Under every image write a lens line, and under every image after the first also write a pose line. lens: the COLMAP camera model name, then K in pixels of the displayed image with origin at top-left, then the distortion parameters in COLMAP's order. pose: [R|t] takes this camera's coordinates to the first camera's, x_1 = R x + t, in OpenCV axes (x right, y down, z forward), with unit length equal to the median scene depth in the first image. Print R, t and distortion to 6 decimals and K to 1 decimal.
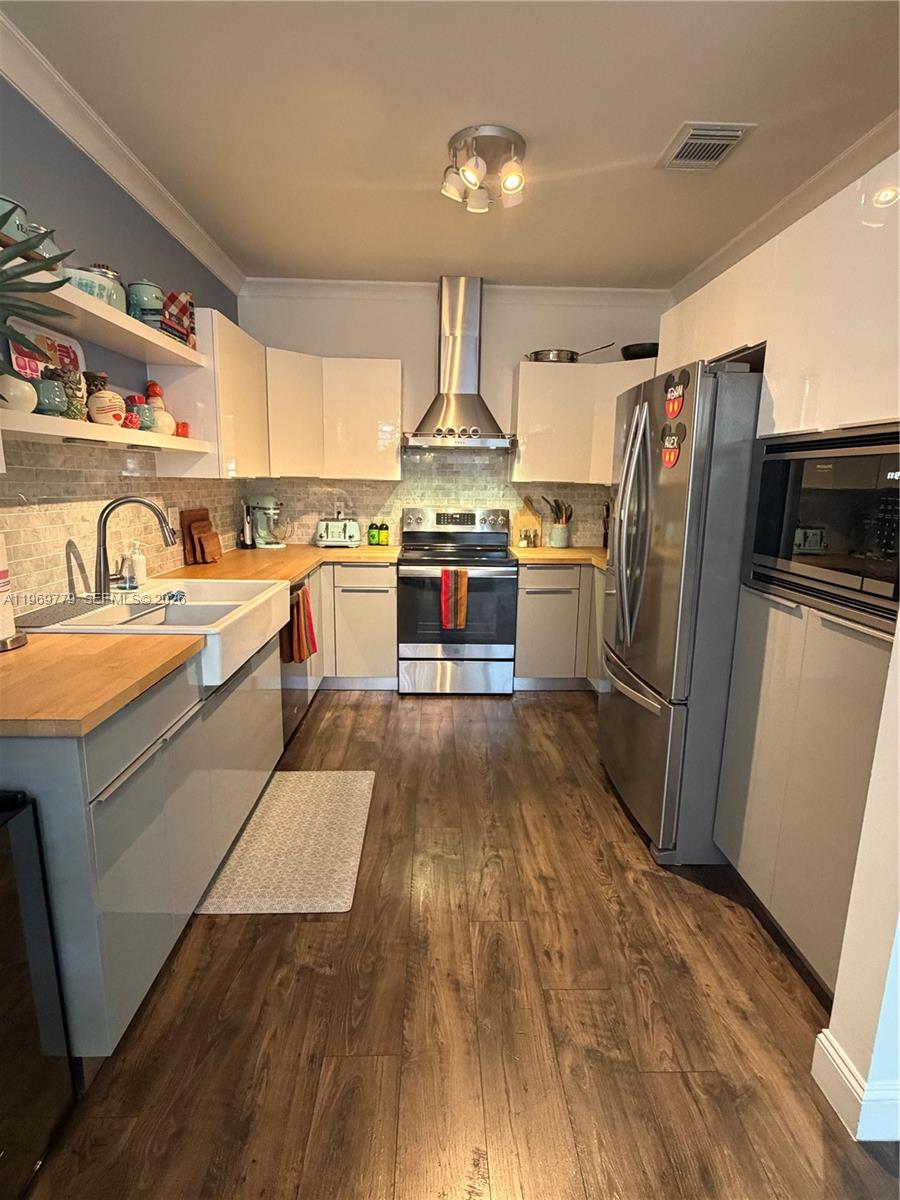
lens RADIAL K [[608.6, 0, 450.9], [0, 608.6, 599.7], [0, 0, 1]] dist [-0.014859, -0.000411]
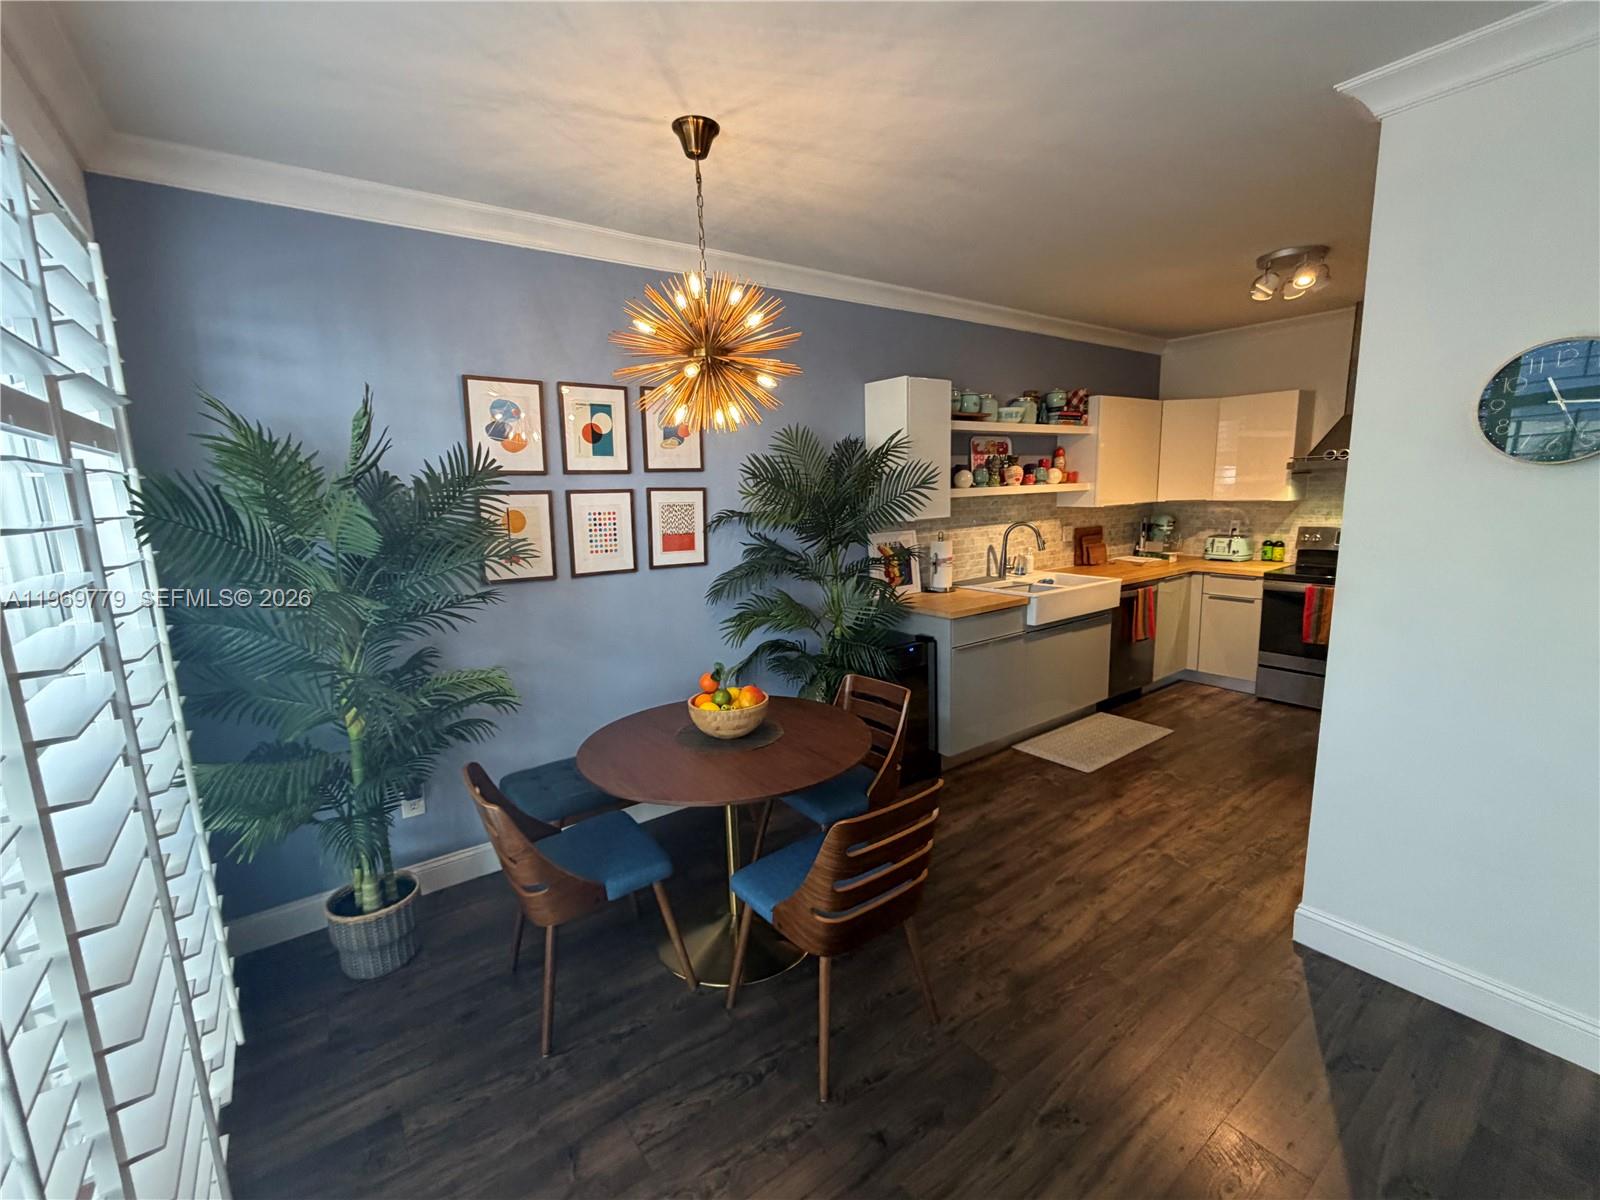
lens RADIAL K [[684.2, 0, 800.7], [0, 684.2, 600.3], [0, 0, 1]] dist [0.003191, -0.000031]
pose [[0.570384, 0.104685, -0.814680, 0.600470], [-0.120779, 0.991753, 0.042877, 0.039752], [0.812450, 0.073940, 0.578324, -0.535048]]
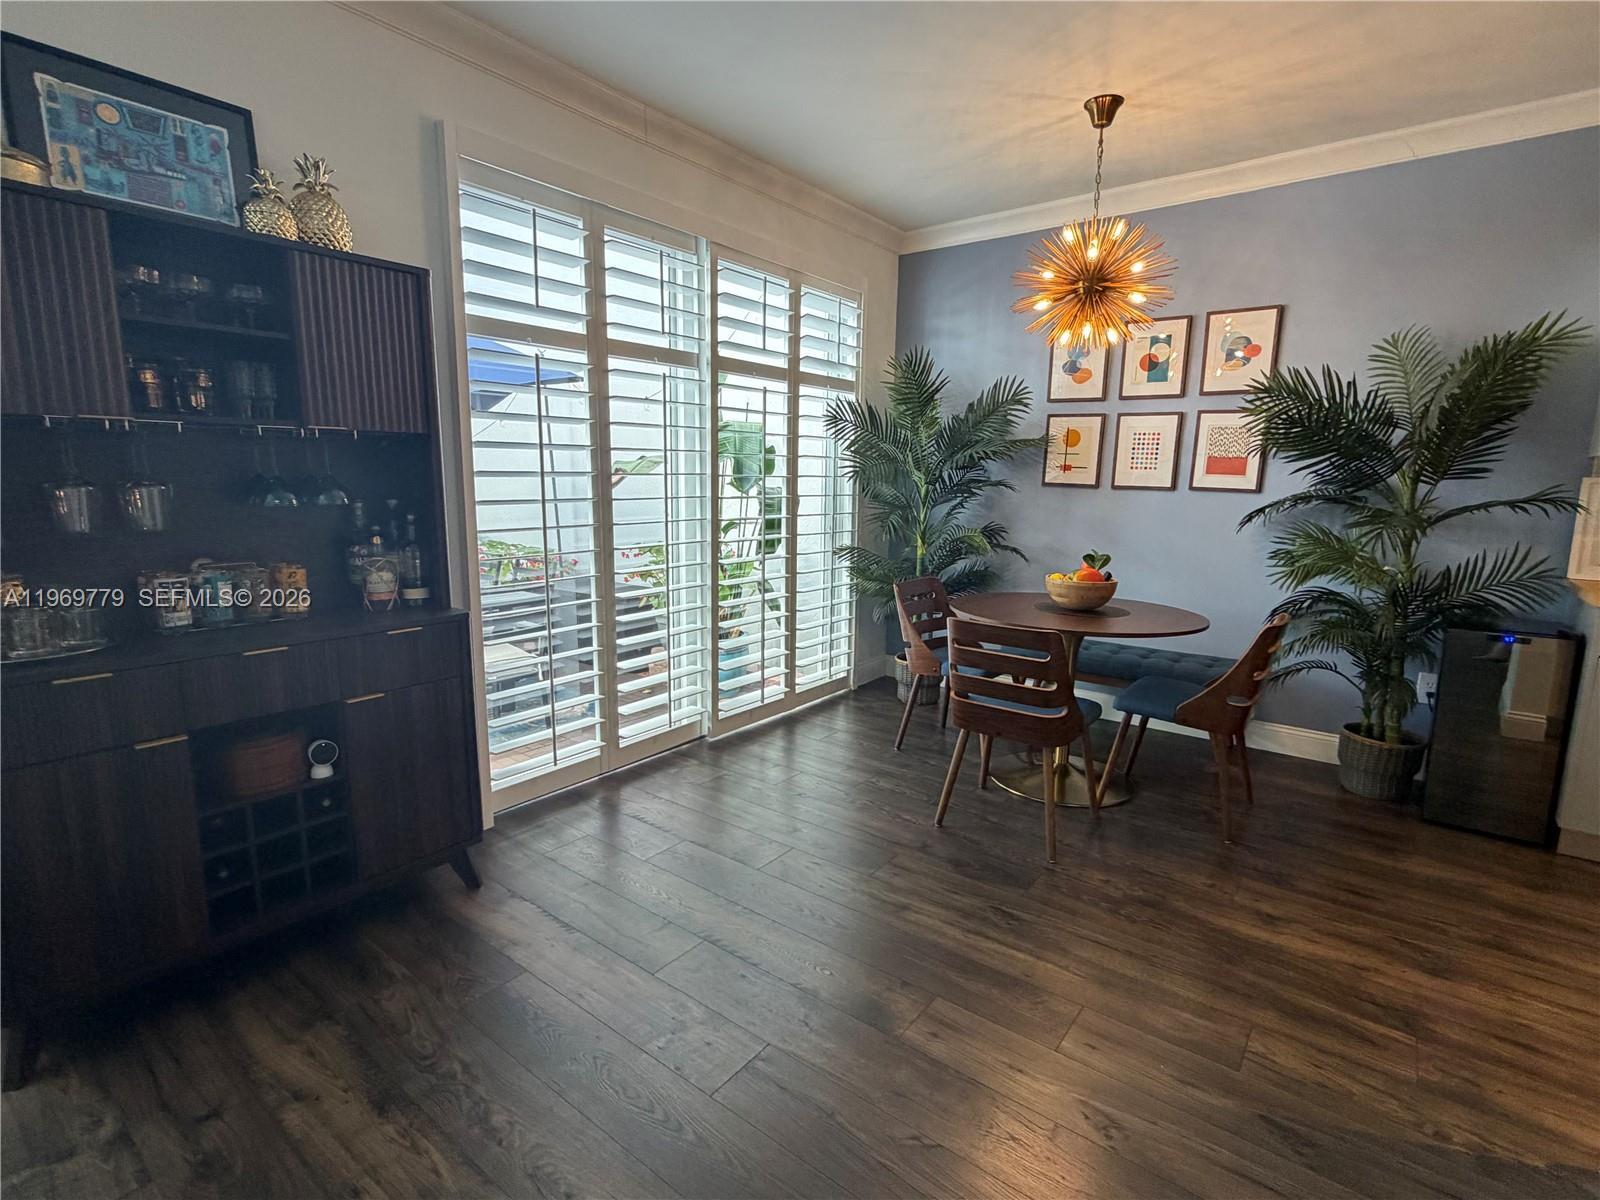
lens RADIAL K [[768.6, 0, 797.6], [0, 768.6, 602.0], [0, 0, 1]] dist [0.001567, 0.000676]
pose [[-0.634712, 0.101090, -0.766108, 0.996677], [-0.174105, 0.947207, 0.269231, 0.010718], [0.752880, 0.304268, -0.583603, 0.243150]]
